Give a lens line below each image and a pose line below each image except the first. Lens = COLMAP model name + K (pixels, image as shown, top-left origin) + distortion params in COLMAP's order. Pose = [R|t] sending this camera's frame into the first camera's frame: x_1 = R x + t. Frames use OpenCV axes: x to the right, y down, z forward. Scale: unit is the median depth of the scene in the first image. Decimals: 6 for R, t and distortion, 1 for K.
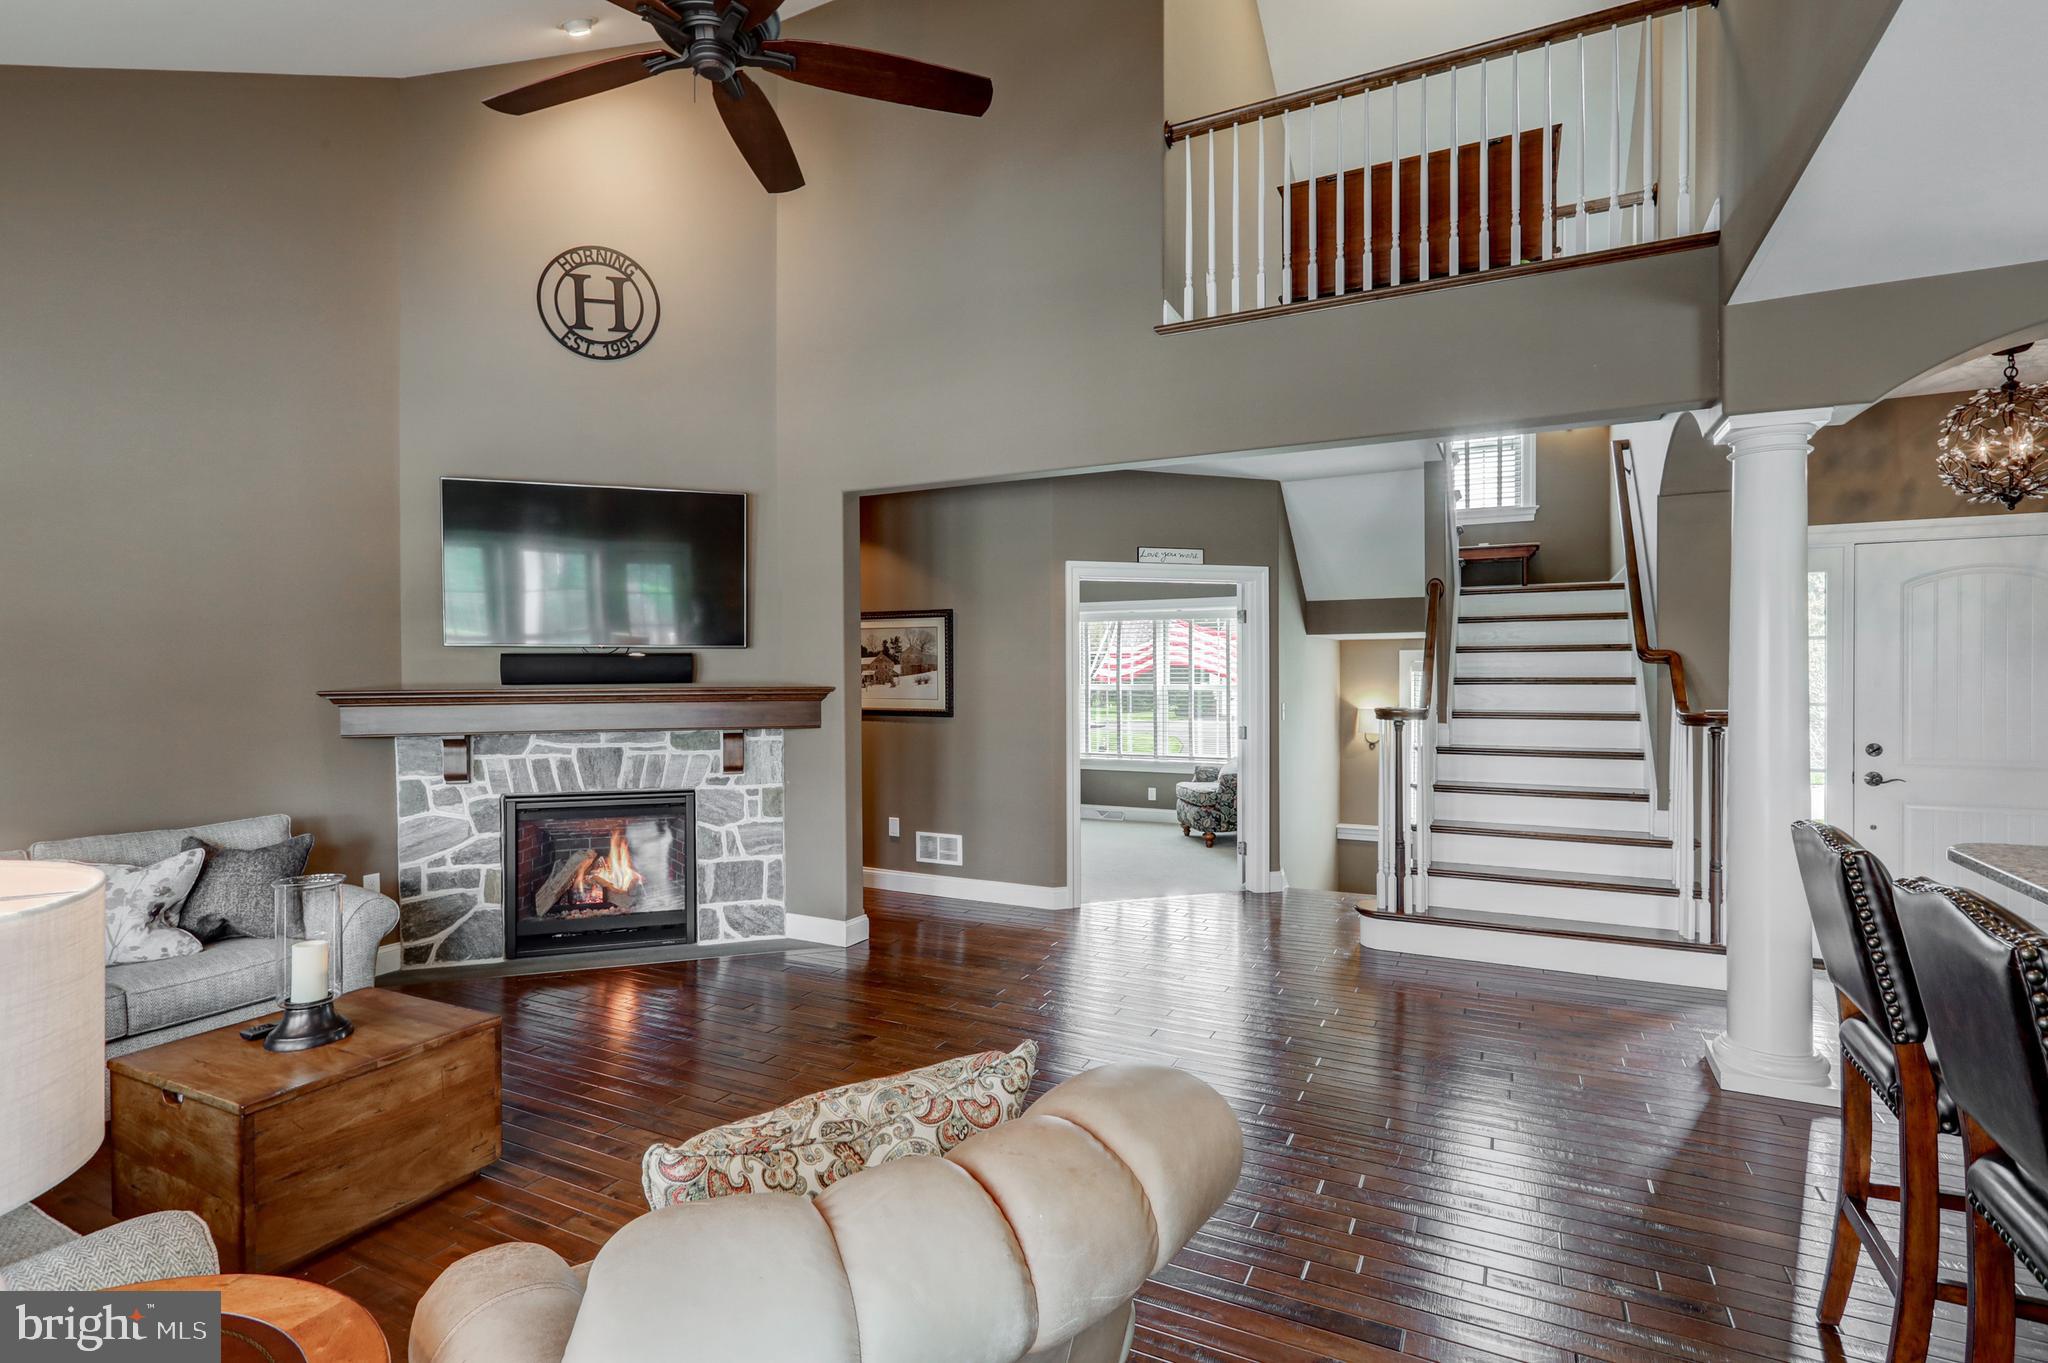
lens RADIAL K [[972.9, 0, 1021.5], [0, 972.9, 685.2], [0, 0, 1]] dist [-0.007709, 0.003893]
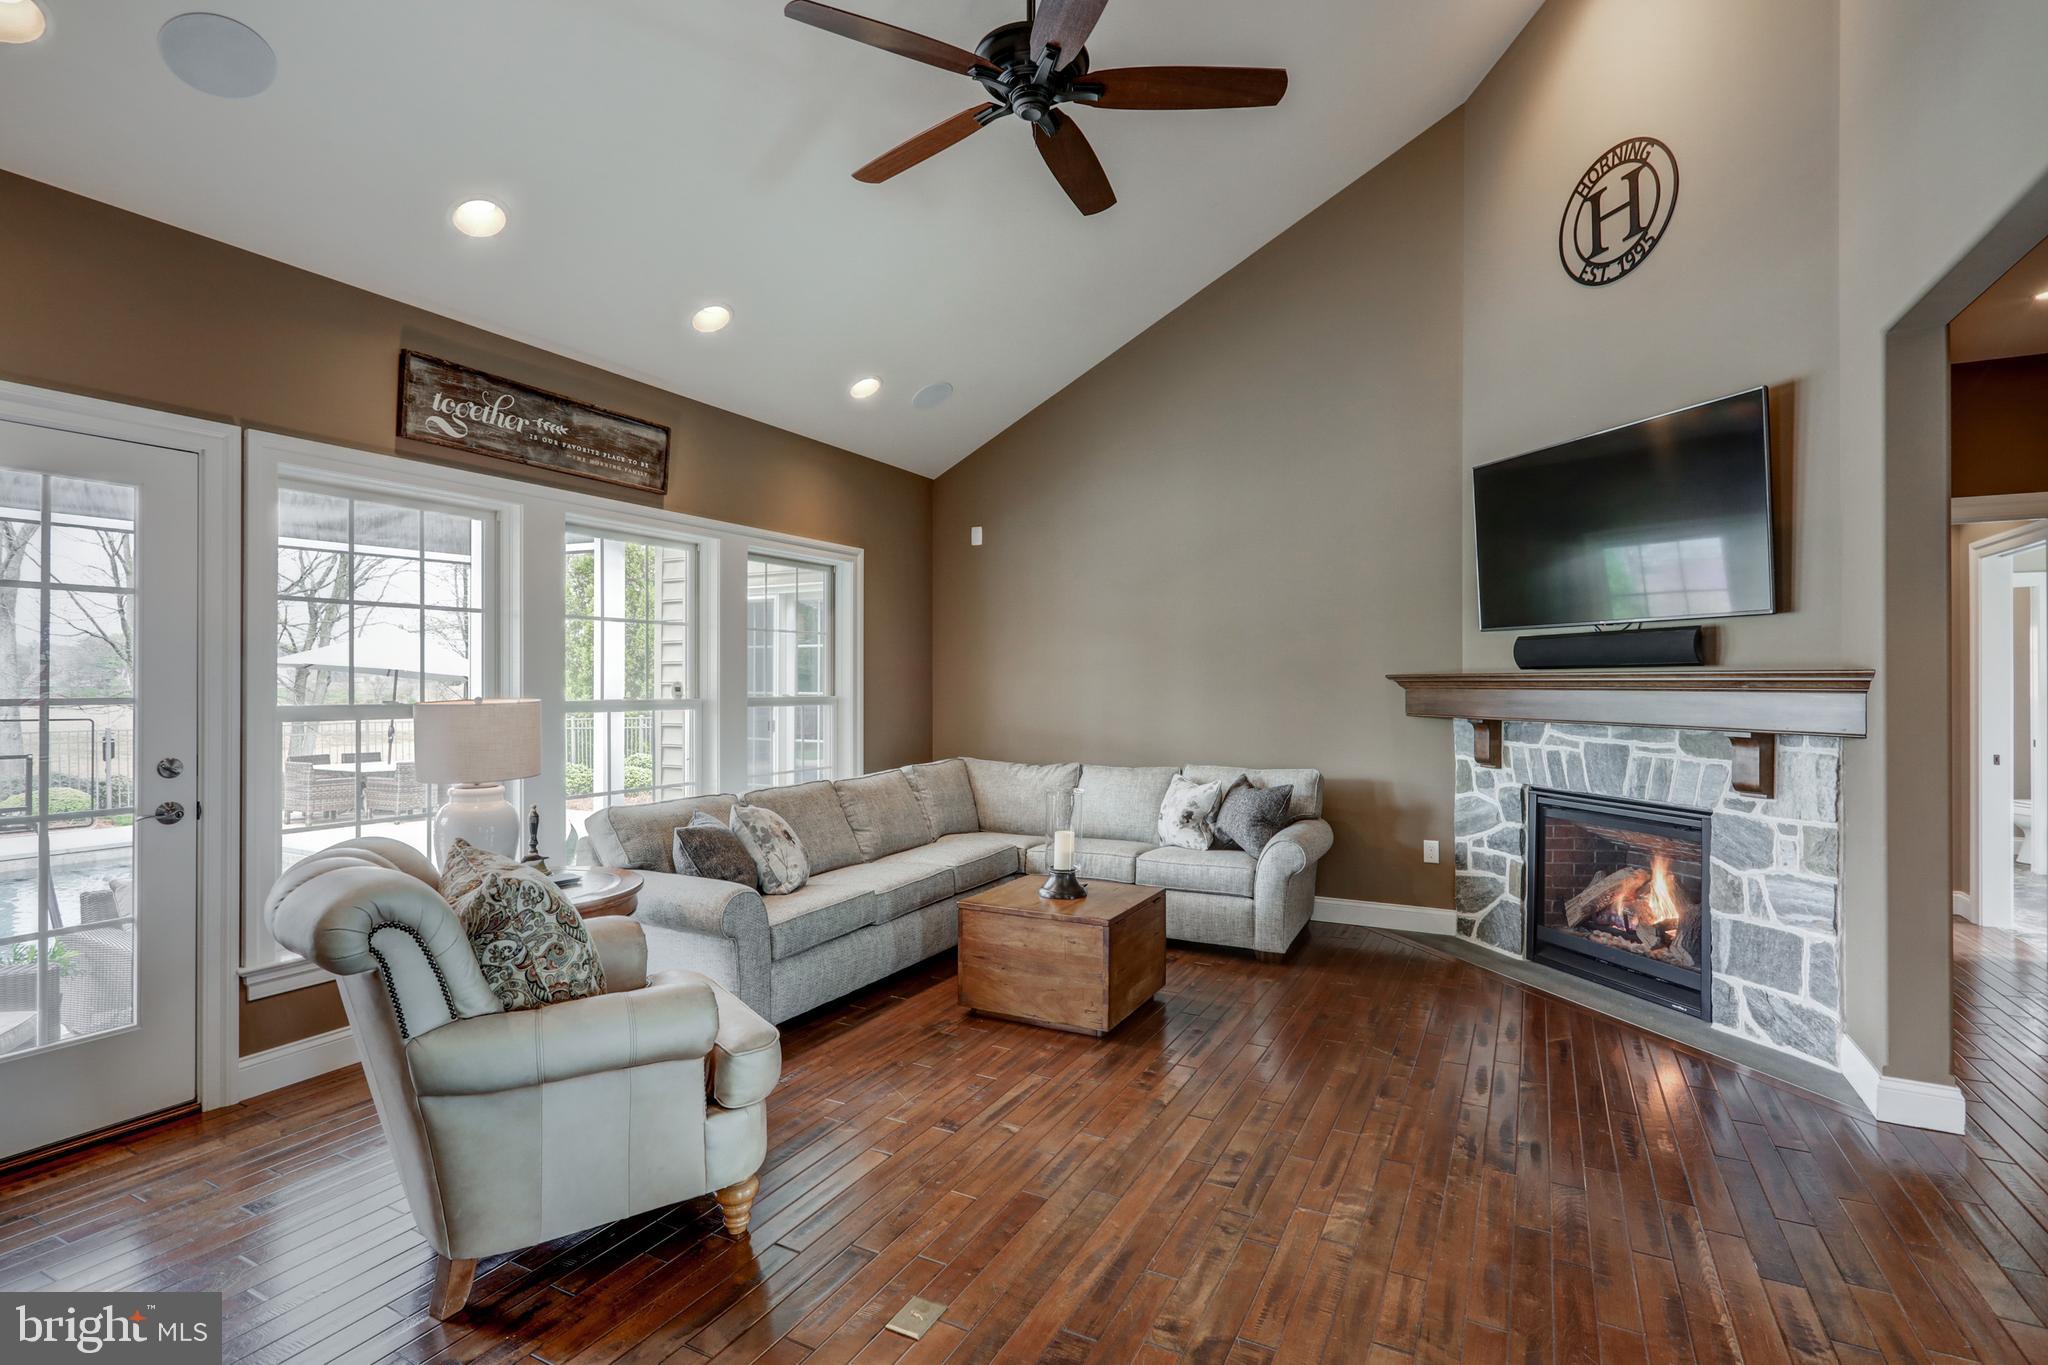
lens RADIAL K [[972.9, 0, 1010.6], [0, 972.9, 679.3], [0, 0, 1]] dist [-0.007709, 0.003893]
pose [[-0.029992, 0.001763, -0.999549, 0.420585], [-0.013616, 0.999905, 0.002172, 0.013870], [0.999457, 0.013675, -0.029965, 0.511469]]
